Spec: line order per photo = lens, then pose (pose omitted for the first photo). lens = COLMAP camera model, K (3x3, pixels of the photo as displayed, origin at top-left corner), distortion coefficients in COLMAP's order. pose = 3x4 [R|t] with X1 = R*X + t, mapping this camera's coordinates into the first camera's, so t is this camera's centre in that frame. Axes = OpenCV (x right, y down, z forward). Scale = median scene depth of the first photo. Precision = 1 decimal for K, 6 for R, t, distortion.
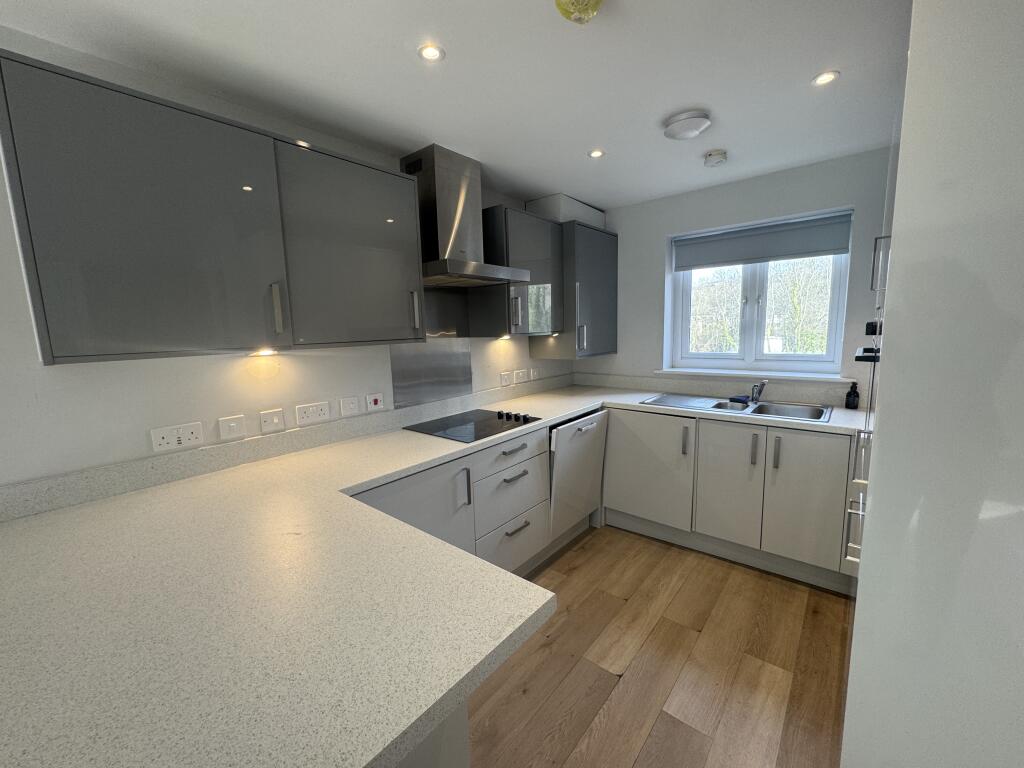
lens RADIAL K [[412.9, 0, 510.3], [0, 412.9, 385.2], [0, 0, 1]] dist [-0.000028, -0.000202]
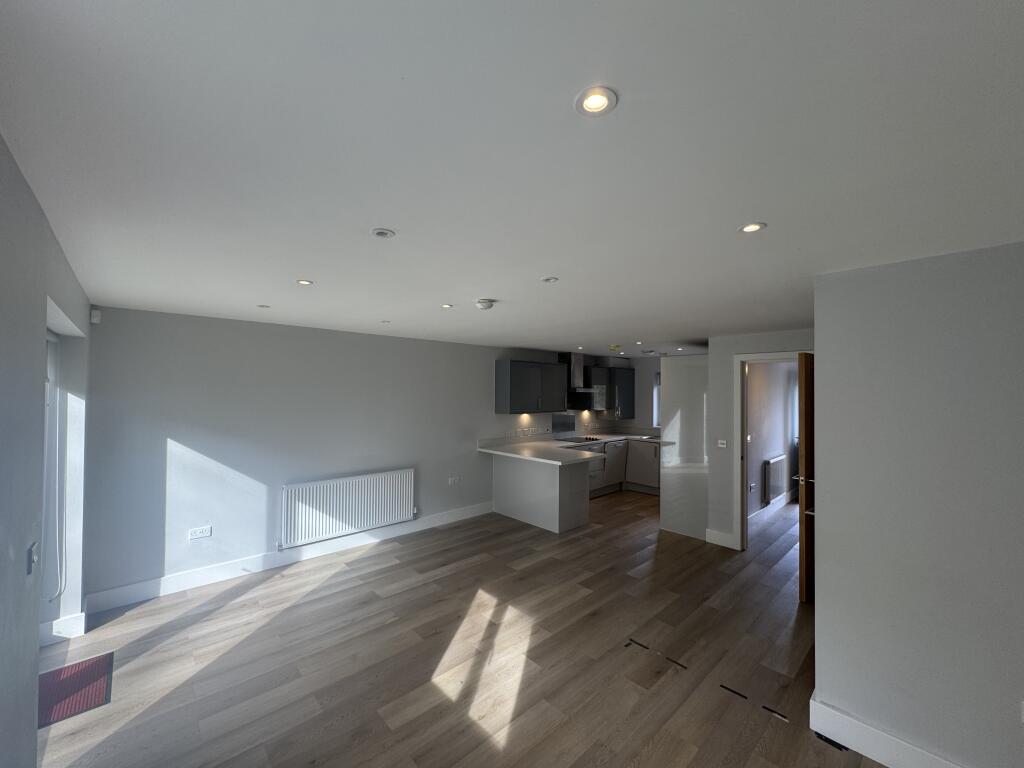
lens RADIAL K [[412.9, 0, 510.3], [0, 412.9, 385.2], [0, 0, 1]] dist [-0.000028, -0.000202]
pose [[0.991381, 0.032195, -0.126992, -0.176231], [-0.051192, 0.987466, -0.149300, 0.145730], [0.120594, 0.154514, 0.980603, -1.704961]]
